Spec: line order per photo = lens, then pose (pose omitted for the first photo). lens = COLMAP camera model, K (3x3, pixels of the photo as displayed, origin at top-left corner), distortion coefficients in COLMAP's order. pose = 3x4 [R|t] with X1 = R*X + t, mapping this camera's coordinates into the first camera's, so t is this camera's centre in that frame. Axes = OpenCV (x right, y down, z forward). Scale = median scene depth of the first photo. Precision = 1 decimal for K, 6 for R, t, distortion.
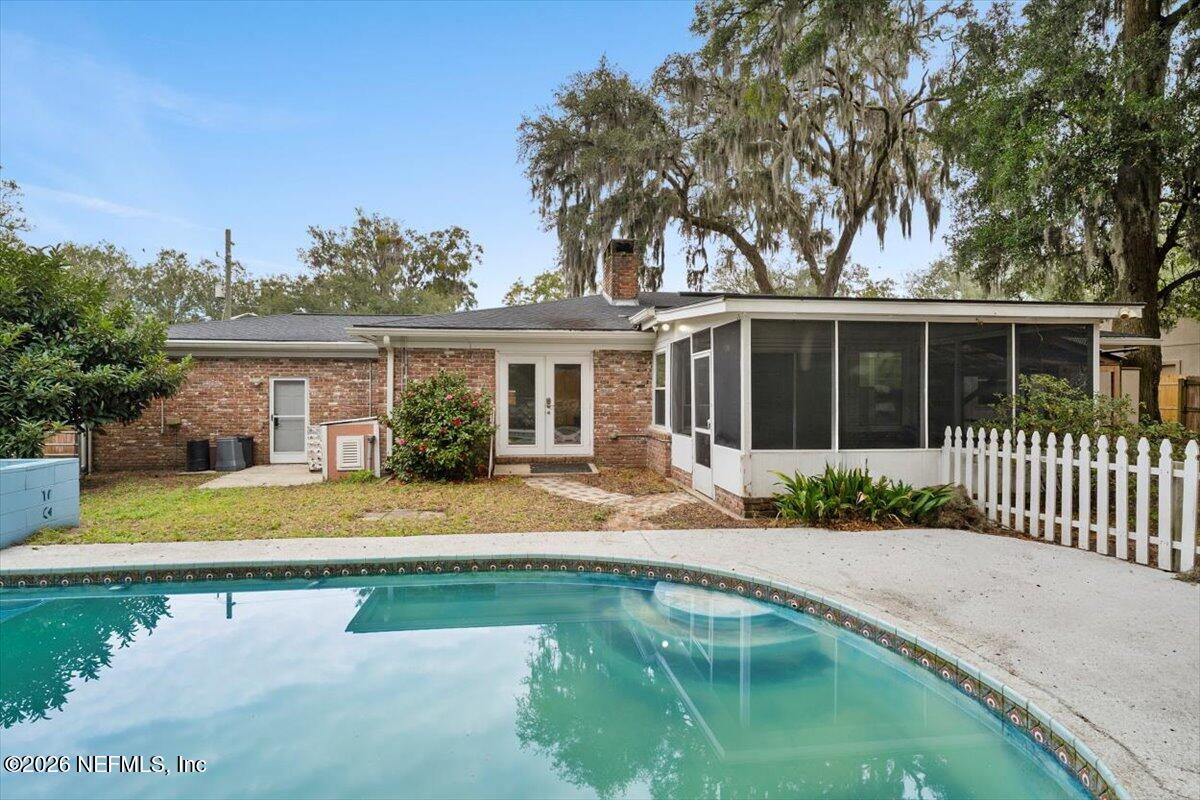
lens RADIAL K [[614.6, 0, 597.1], [0, 614.6, 405.1], [0, 0, 1]] dist [0.005646, 0.000523]
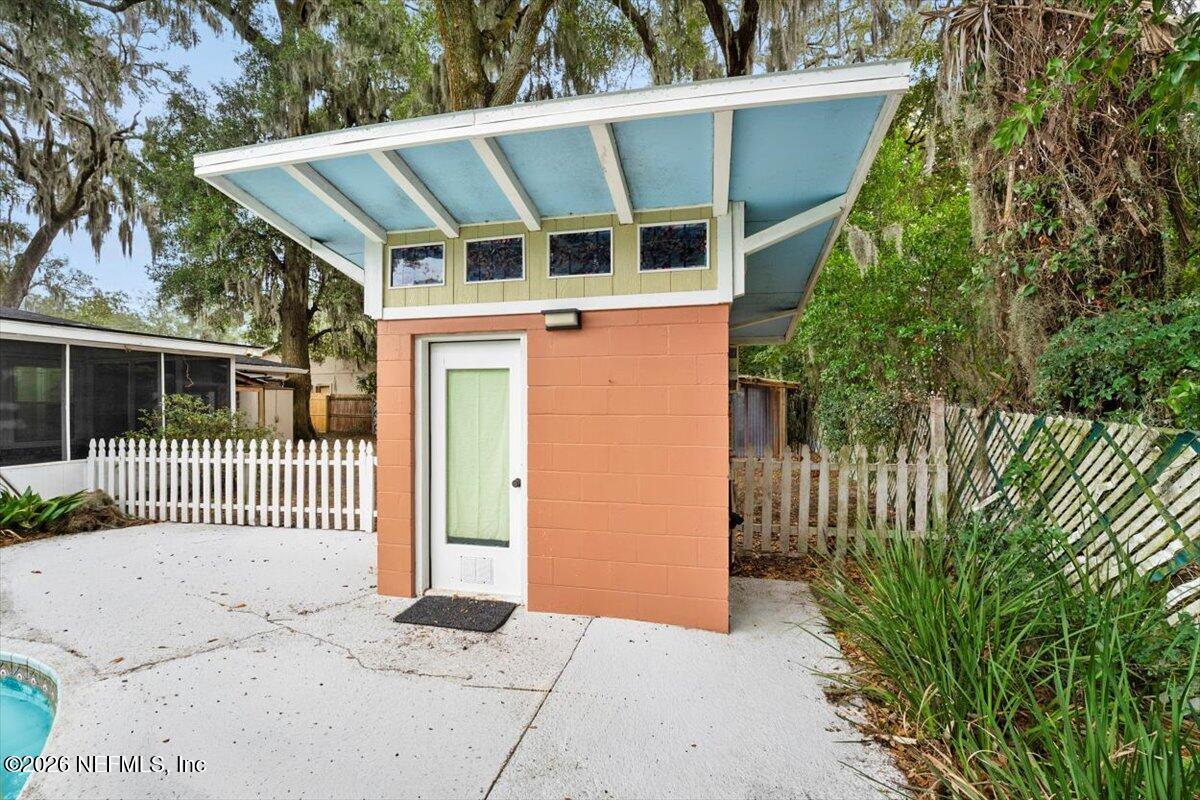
lens RADIAL K [[495.1, 0, 599.8], [0, 495.1, 400.9], [0, 0, 1]] dist [-0.020138, 0.002765]
pose [[0.353141, 0.000553, 0.935570, 0.036823], [0.022306, 0.999711, -0.009010, -0.003665], [-0.935304, 0.024050, 0.353027, -0.102855]]
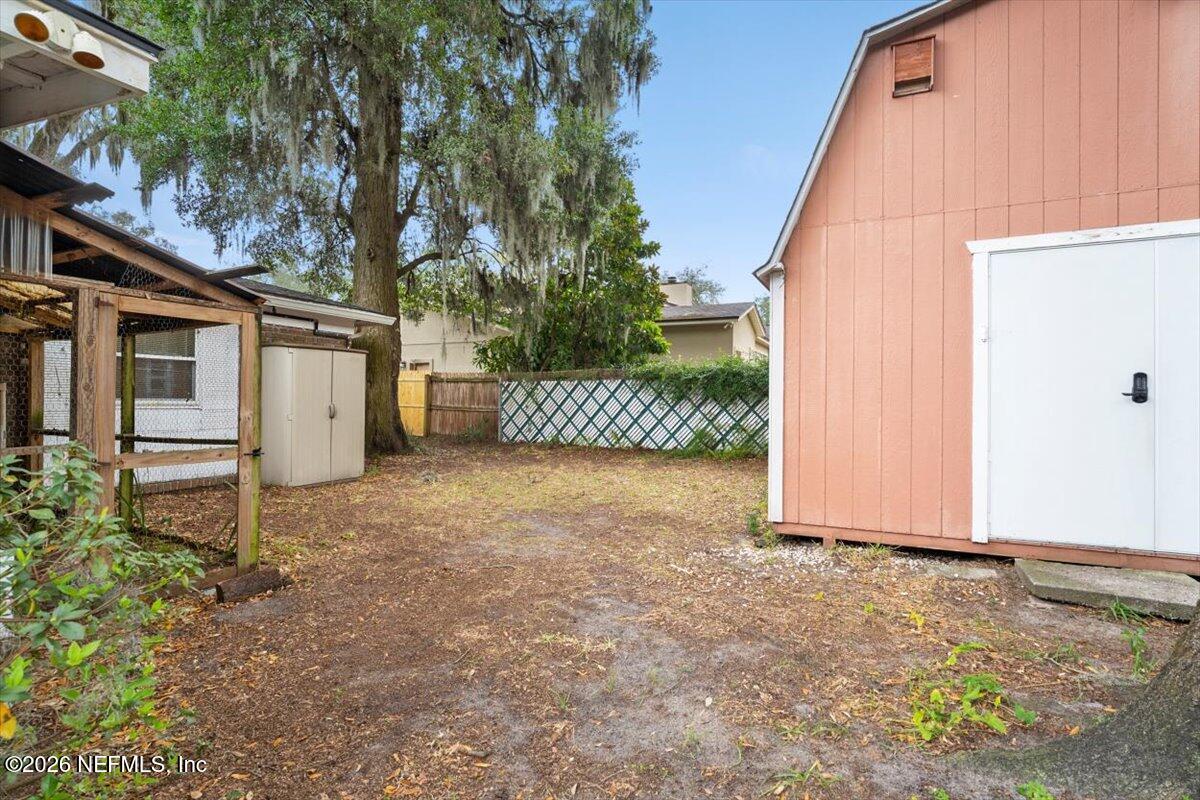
lens RADIAL K [[577.9, 0, 603.9], [0, 577.9, 393.9], [0, 0, 1]] dist [0.002192, 0.000047]
pose [[0.533015, 0.011255, 0.846031, 0.459489], [0.008204, 0.999796, -0.018469, 0.006297], [-0.846066, 0.016786, 0.532814, 0.407555]]
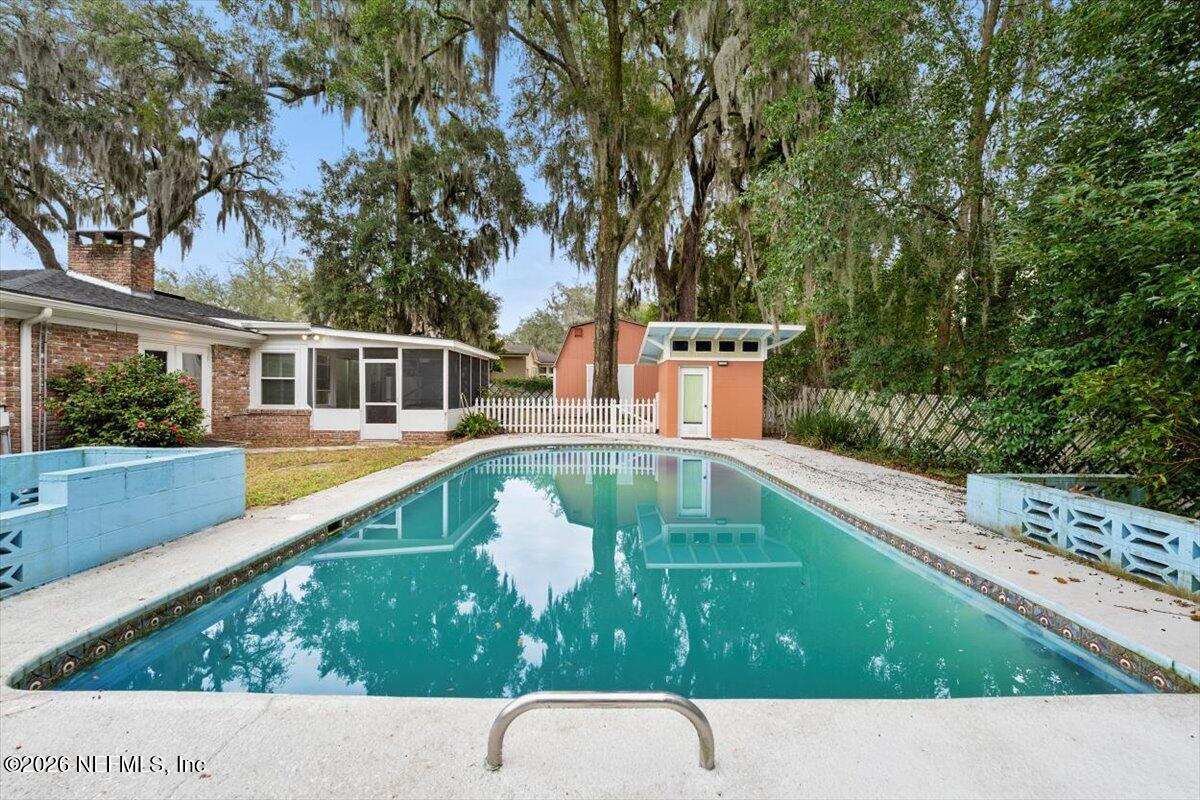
lens RADIAL K [[495.1, 0, 604.8], [0, 495.1, 394.5], [0, 0, 1]] dist [-0.020138, 0.002765]
pose [[0.121840, -0.003334, 0.992544, -0.777642], [0.008731, 0.999959, 0.002287, 0.011257], [-0.992511, 0.008388, 0.121865, 0.126129]]
